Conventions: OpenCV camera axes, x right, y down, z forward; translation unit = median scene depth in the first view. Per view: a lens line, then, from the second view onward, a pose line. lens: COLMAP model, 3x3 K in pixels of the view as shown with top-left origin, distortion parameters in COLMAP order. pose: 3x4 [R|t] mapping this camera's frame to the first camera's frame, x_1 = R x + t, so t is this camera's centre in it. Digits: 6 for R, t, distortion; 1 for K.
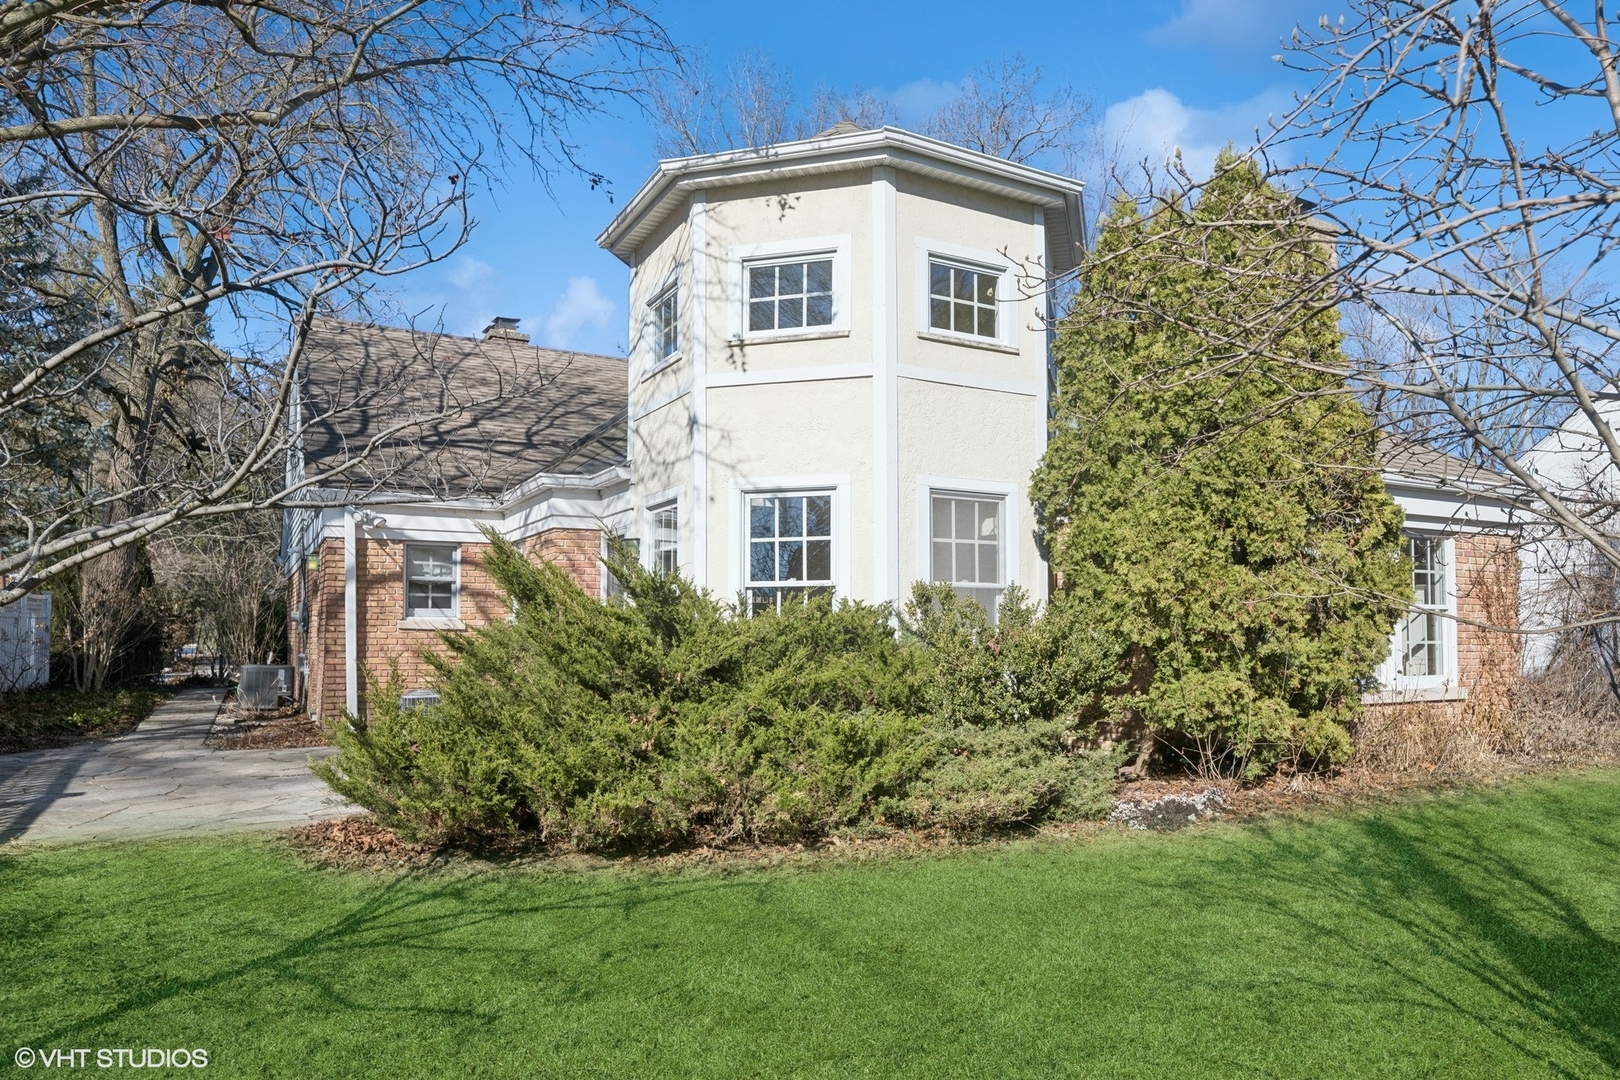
lens RADIAL K [[1016.5, 0, 812.5], [0, 1016.5, 554.8], [0, 0, 1]] dist [-0.004461, -0.003481]
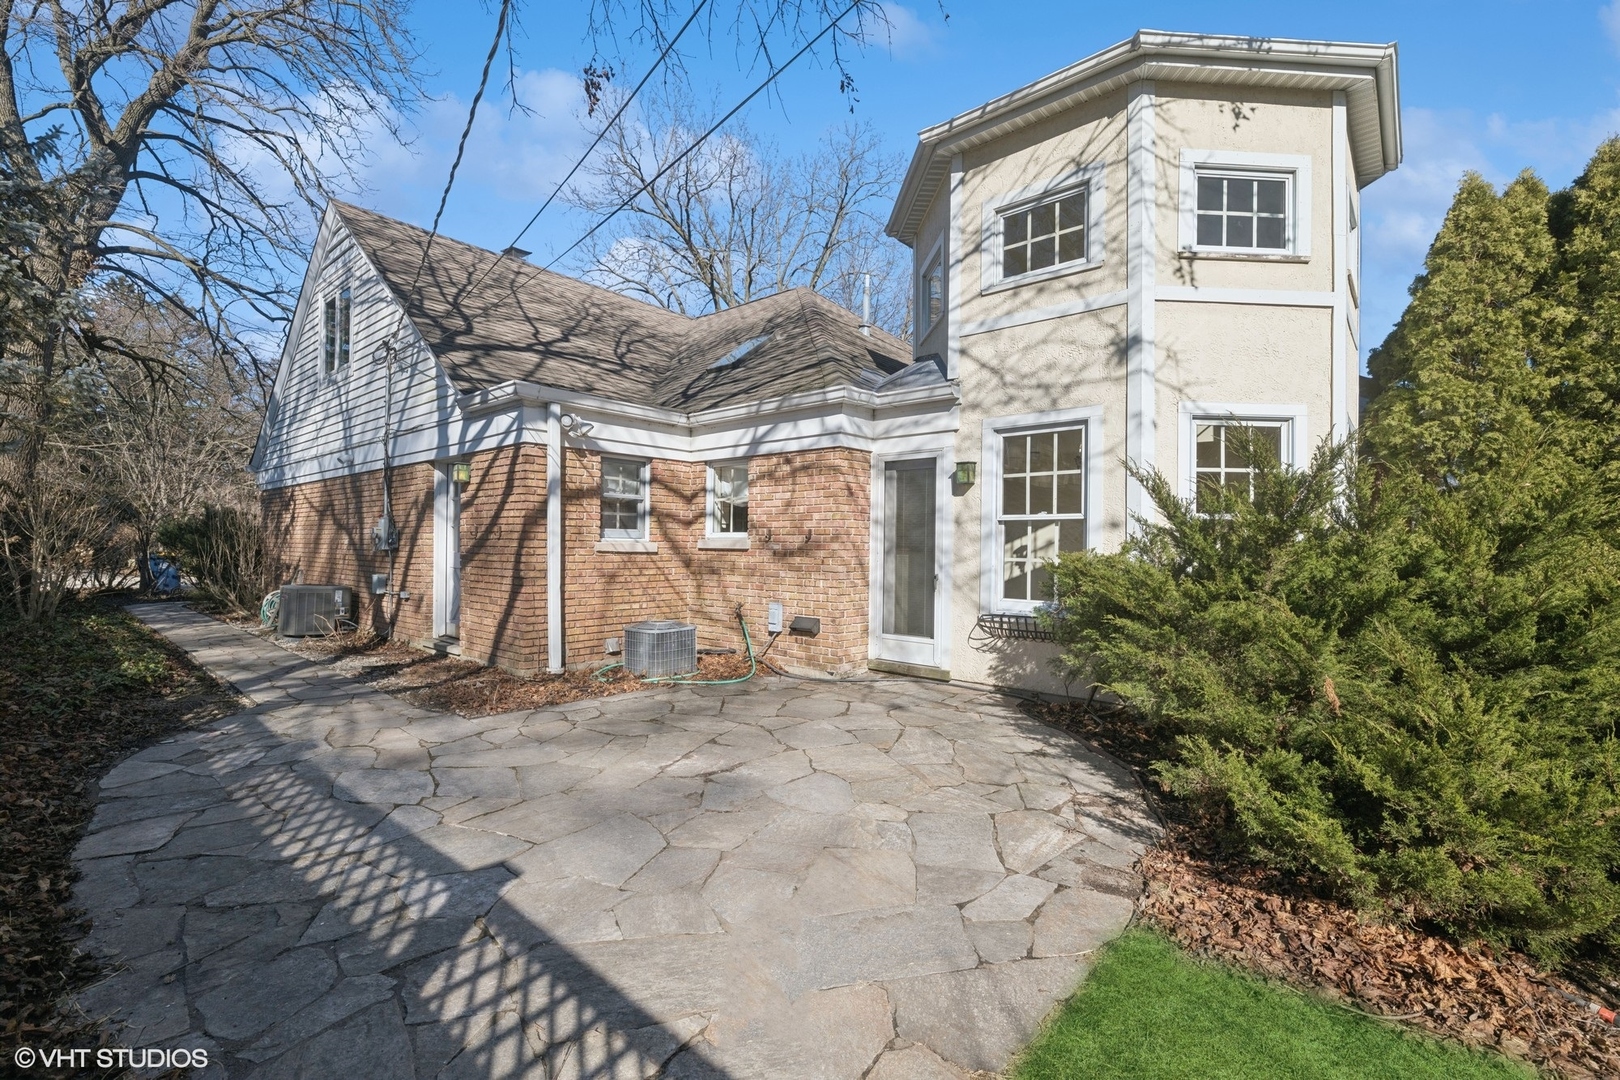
lens RADIAL K [[715.0, 0, 807.3], [0, 715.0, 532.0], [0, 0, 1]] dist [-0.004474, 0.001503]
pose [[0.945080, 0.026214, 0.325787, -0.481938], [-0.041908, 0.998270, 0.041248, 0.024751], [-0.324143, -0.052636, 0.944543, 0.384129]]
